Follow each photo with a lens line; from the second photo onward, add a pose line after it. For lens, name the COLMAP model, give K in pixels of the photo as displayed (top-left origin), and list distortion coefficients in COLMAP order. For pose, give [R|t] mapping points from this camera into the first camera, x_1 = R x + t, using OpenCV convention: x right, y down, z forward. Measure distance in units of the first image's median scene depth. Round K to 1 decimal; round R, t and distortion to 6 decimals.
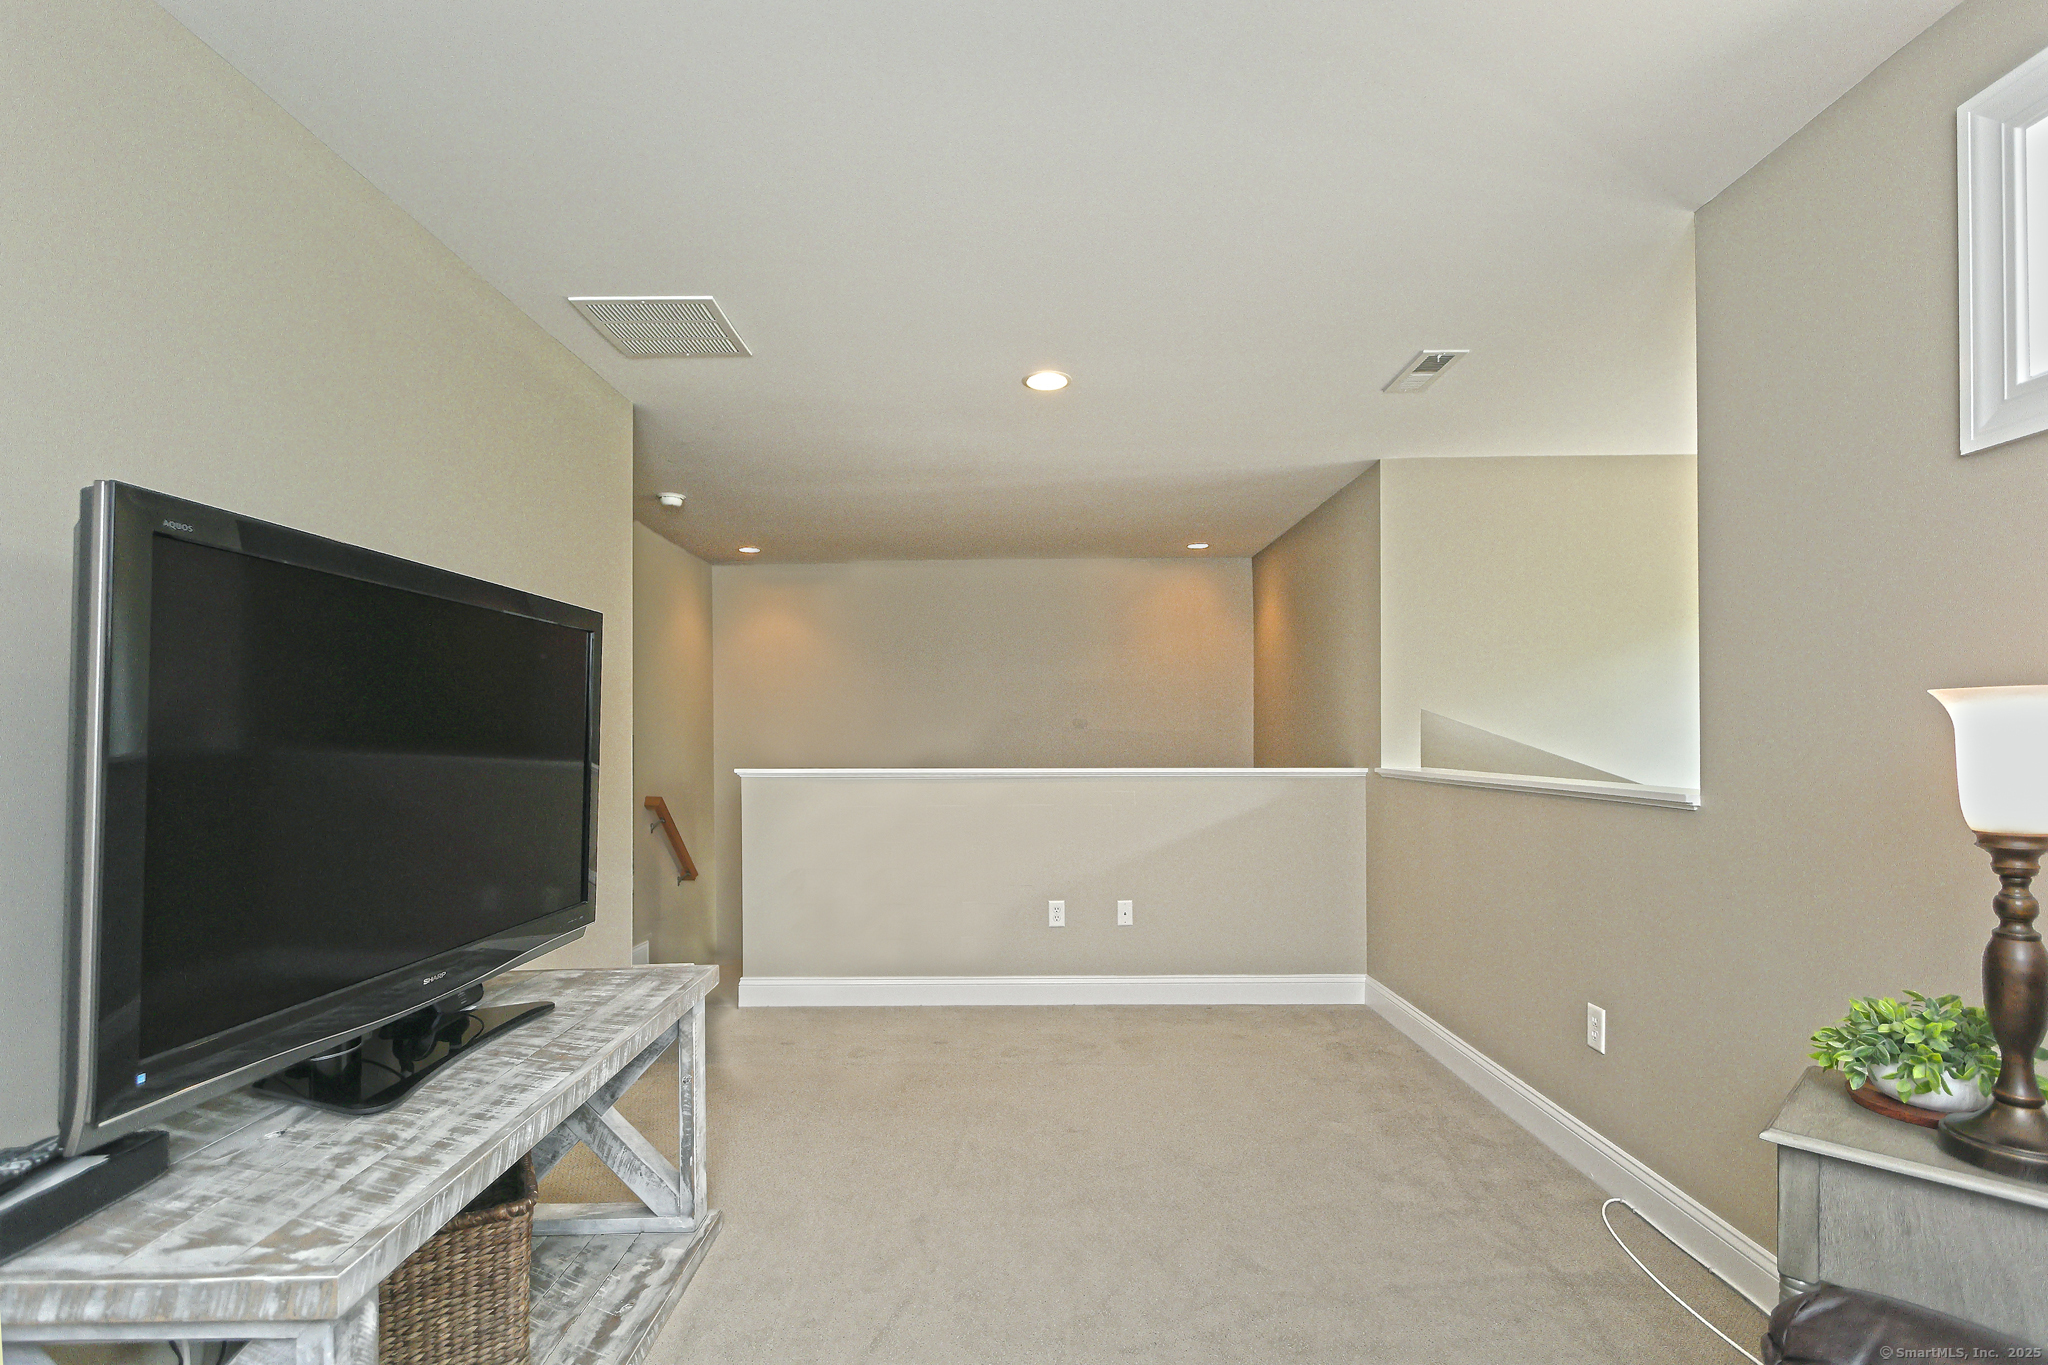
lens RADIAL K [[954.0, 0, 1030.5], [0, 954.0, 701.9], [0, 0, 1]] dist [0.007291, -0.003461]
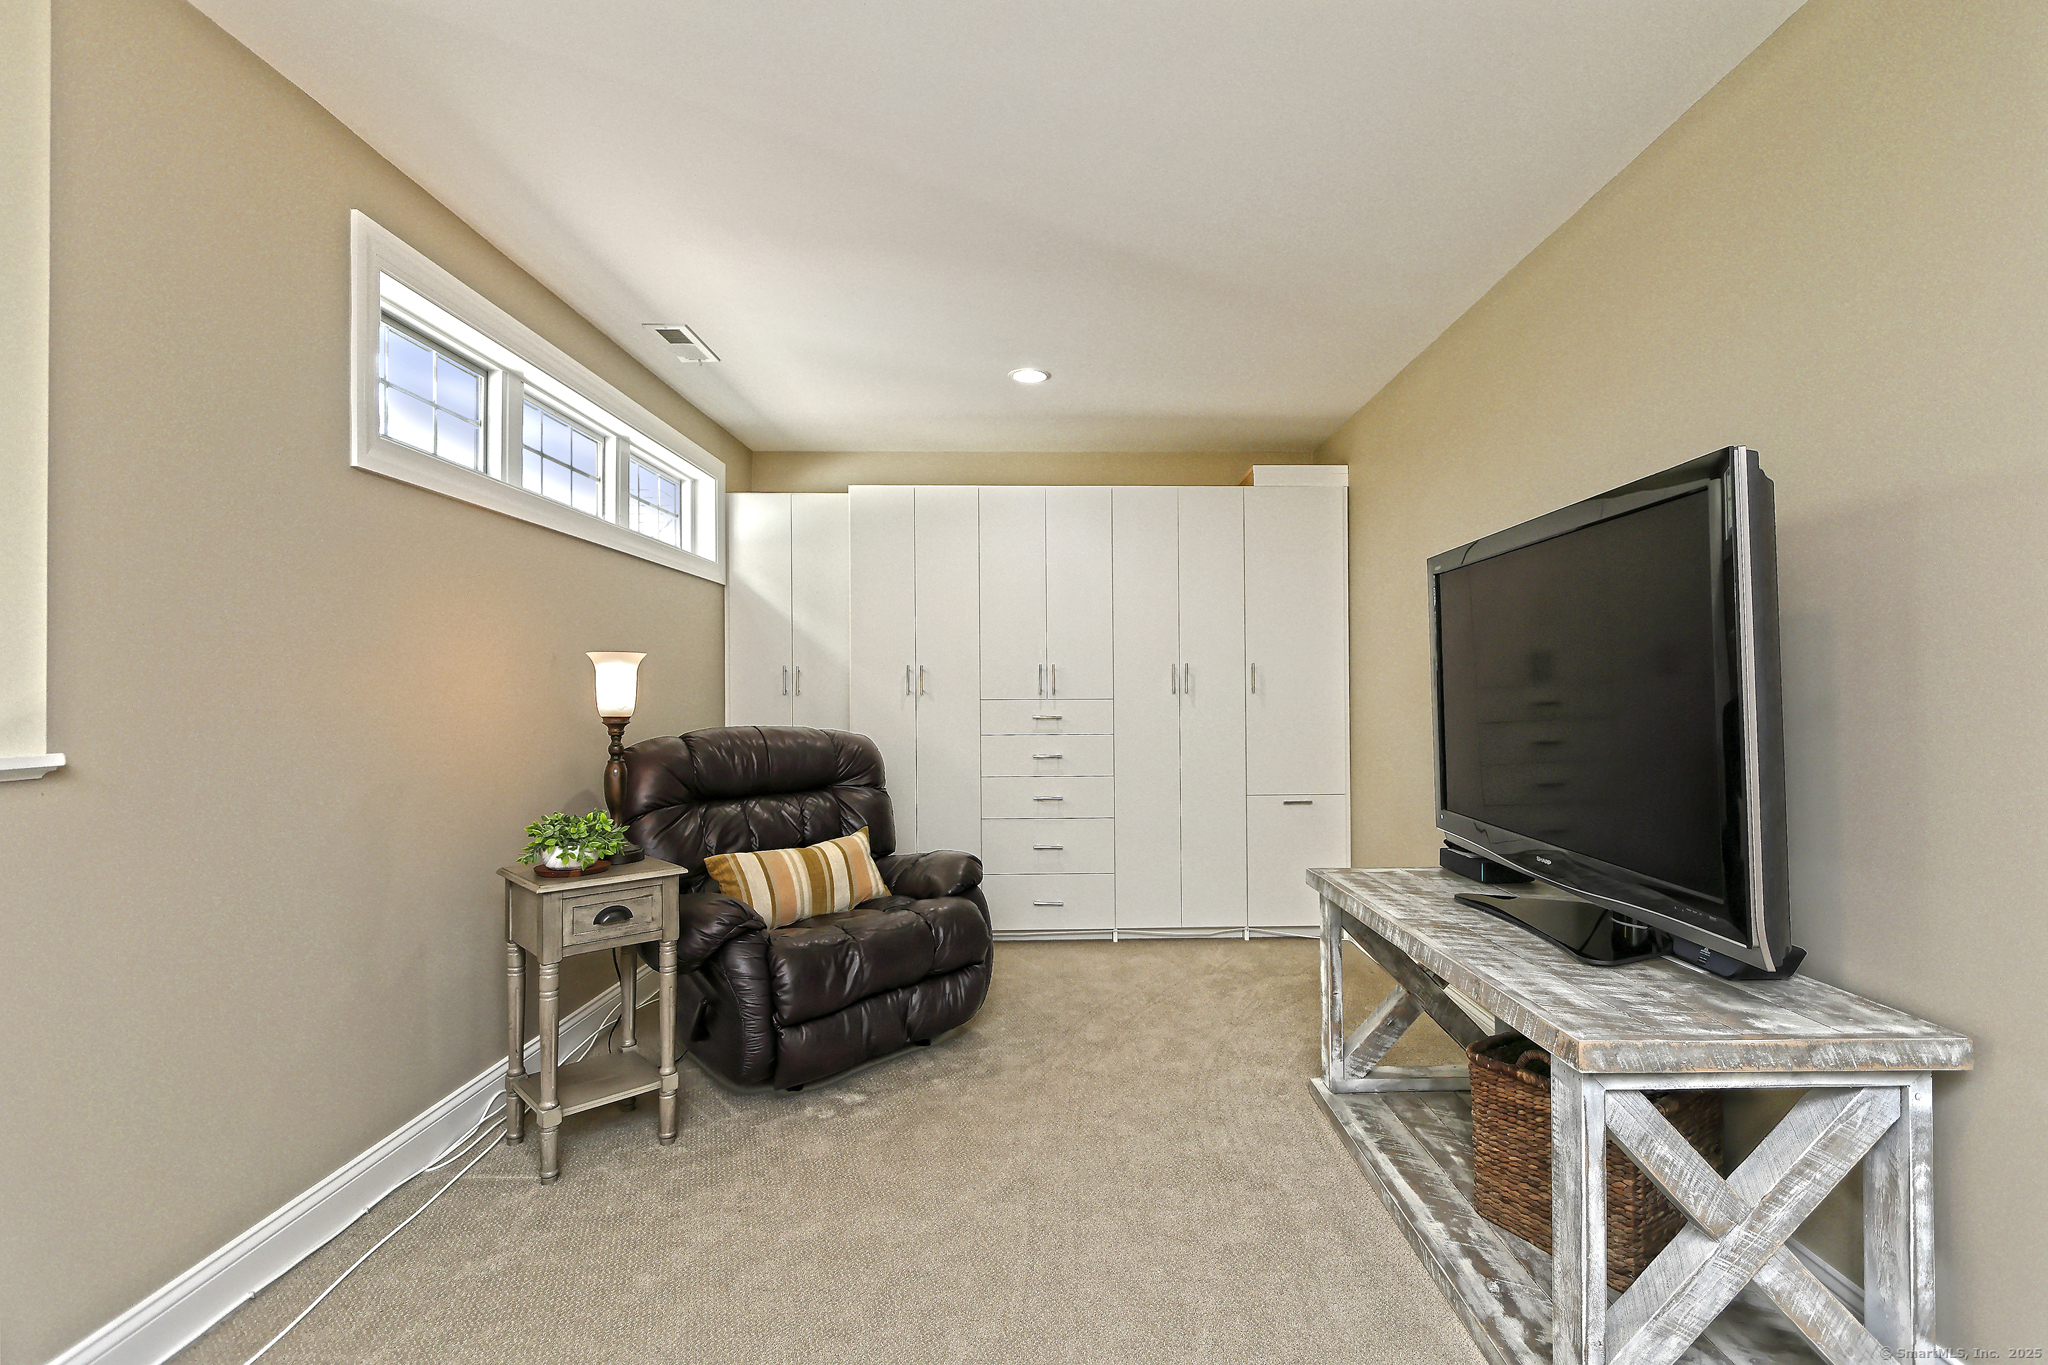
lens RADIAL K [[954.0, 0, 1026.9], [0, 954.0, 685.9], [0, 0, 1]] dist [0.007291, -0.003461]
pose [[-0.999455, 0.014025, 0.029891, -0.016747], [0.013049, 0.999383, -0.032617, 0.086433], [-0.030330, -0.032210, -0.999021, 1.835903]]
